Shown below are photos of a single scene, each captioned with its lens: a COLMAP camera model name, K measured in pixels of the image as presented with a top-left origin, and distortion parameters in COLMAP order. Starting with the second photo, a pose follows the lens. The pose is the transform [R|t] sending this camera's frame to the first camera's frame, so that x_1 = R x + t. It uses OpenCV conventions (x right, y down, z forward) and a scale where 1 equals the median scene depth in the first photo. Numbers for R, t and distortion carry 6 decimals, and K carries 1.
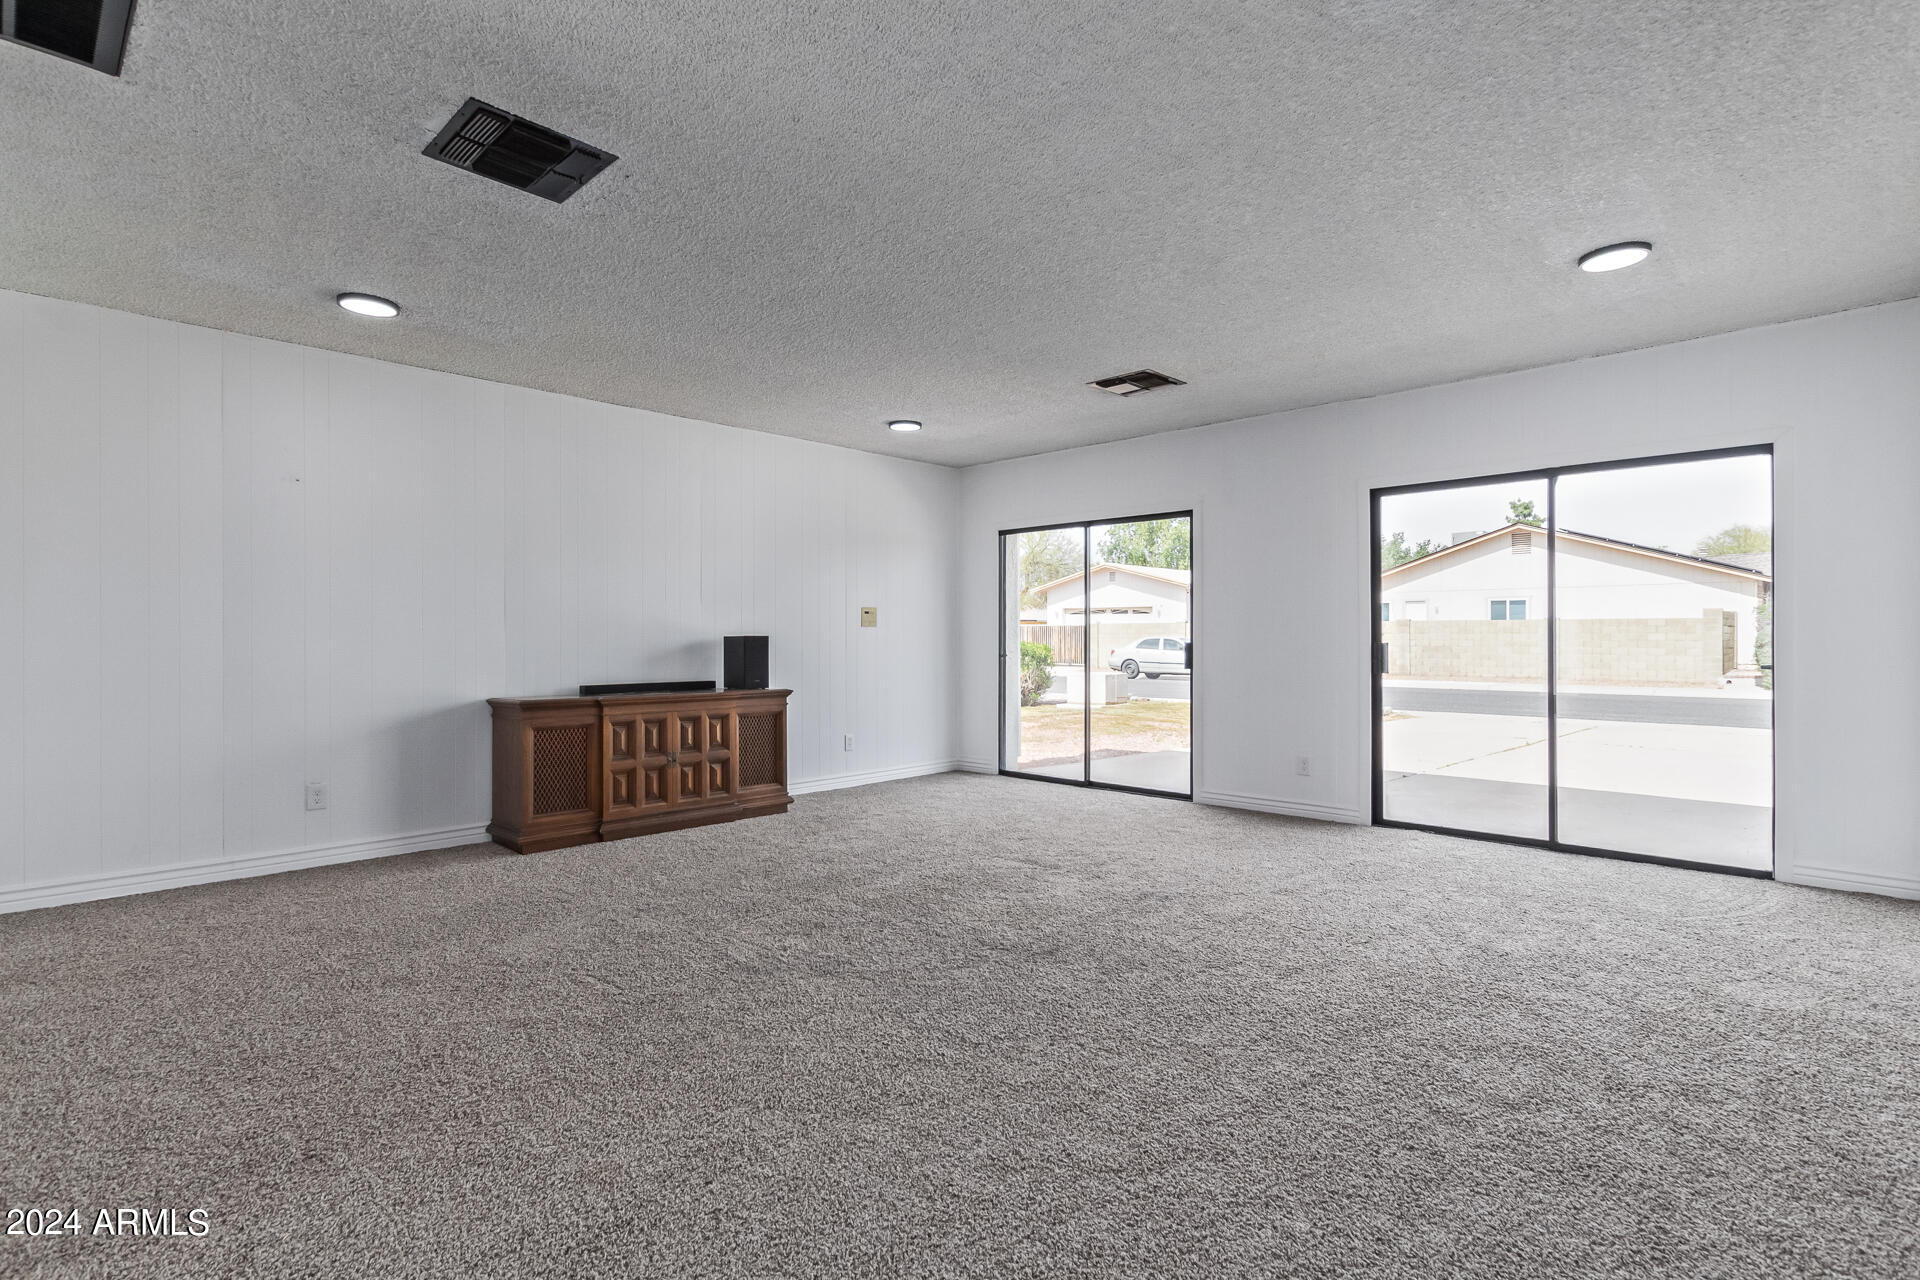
lens RADIAL K [[921.9, 0, 957.0], [0, 921.9, 643.4], [0, 0, 1]] dist [0.003138, -0.000212]
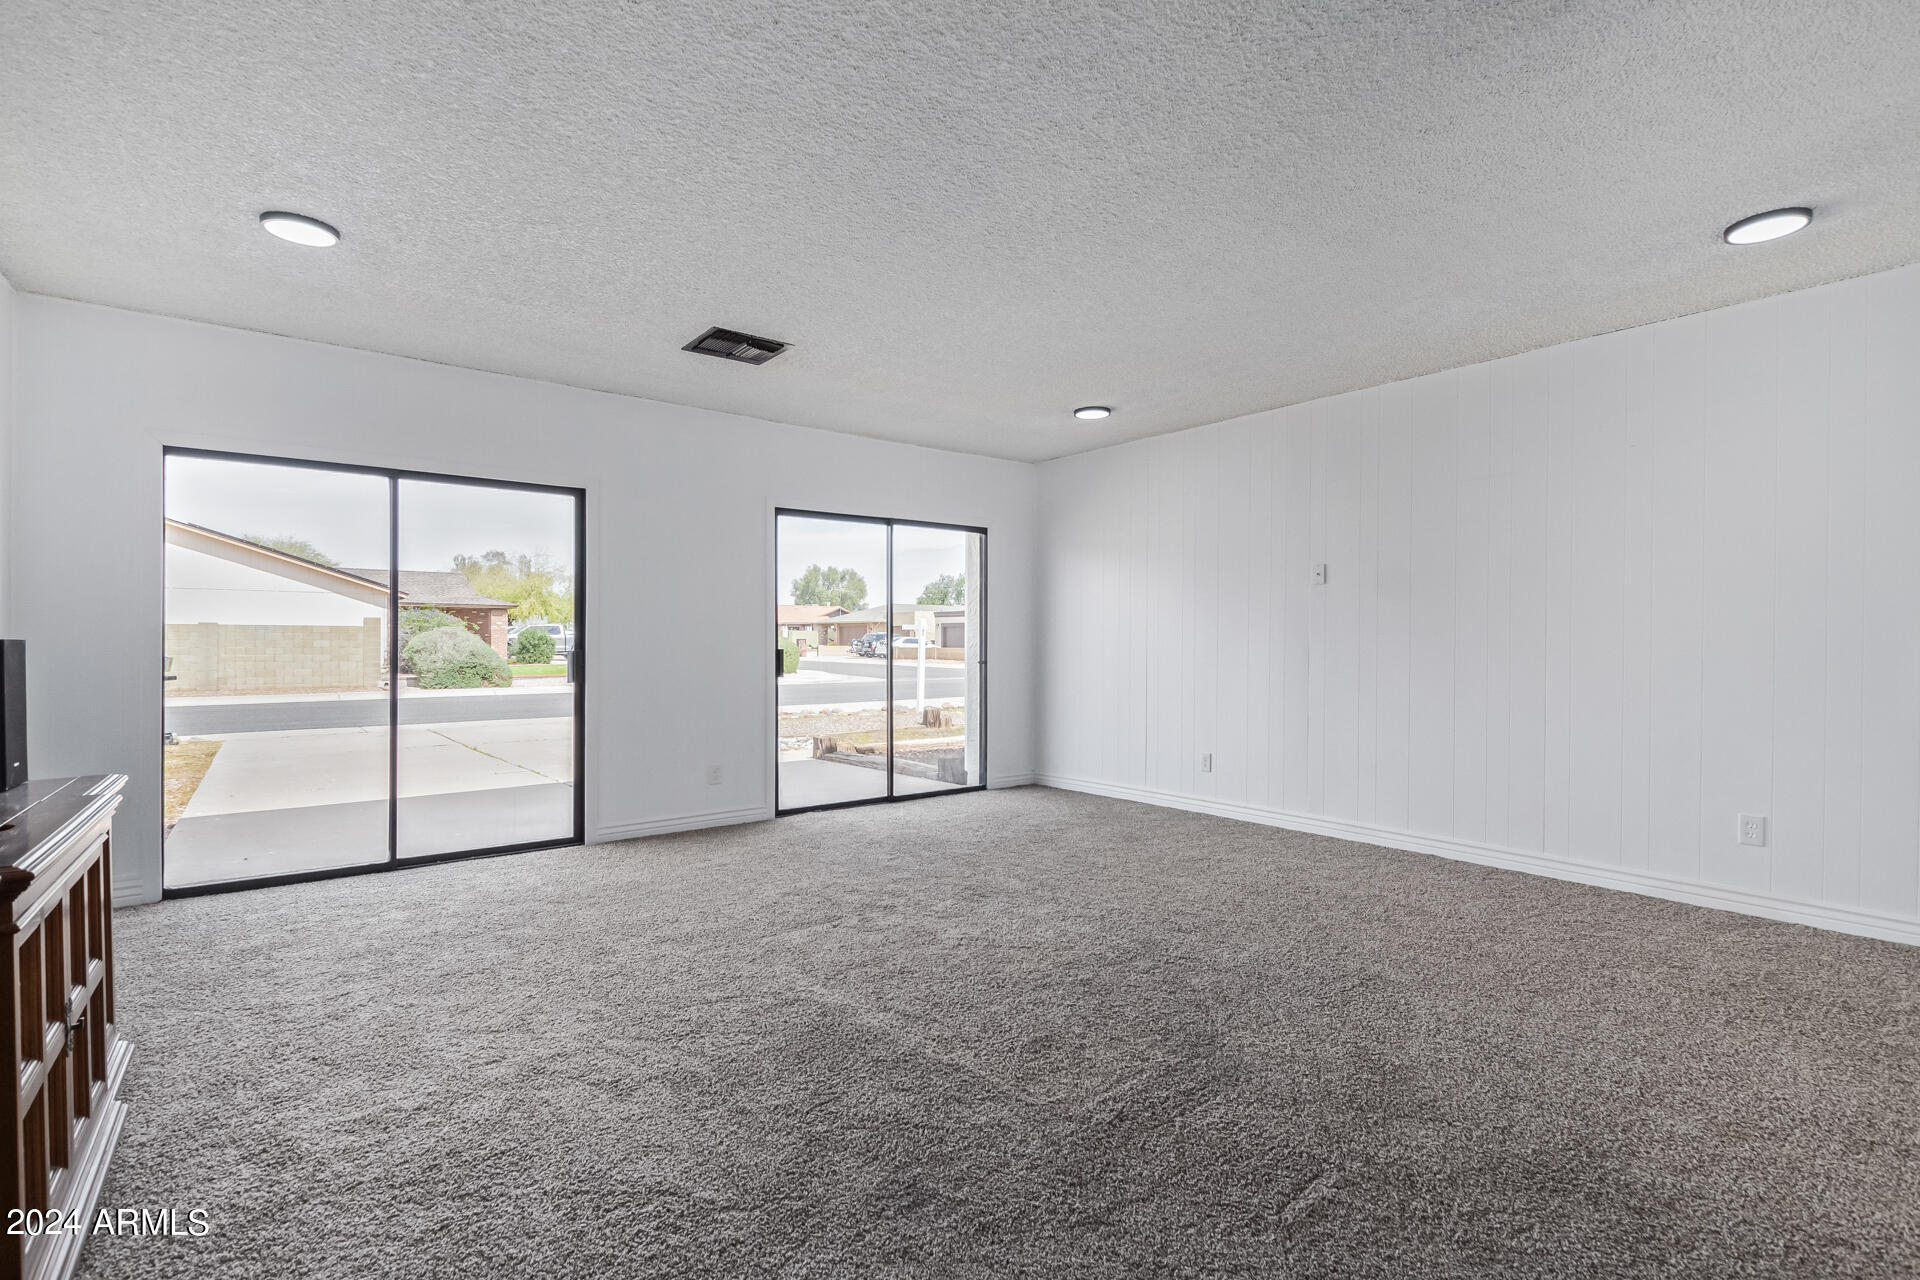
lens RADIAL K [[921.9, 0, 957.0], [0, 921.9, 643.4], [0, 0, 1]] dist [0.003138, -0.000212]
pose [[0.130375, 0.002146, 0.991462, -0.261823], [0.005070, 0.999983, -0.002832, -0.001207], [-0.991452, 0.005396, 0.130362, 0.285895]]
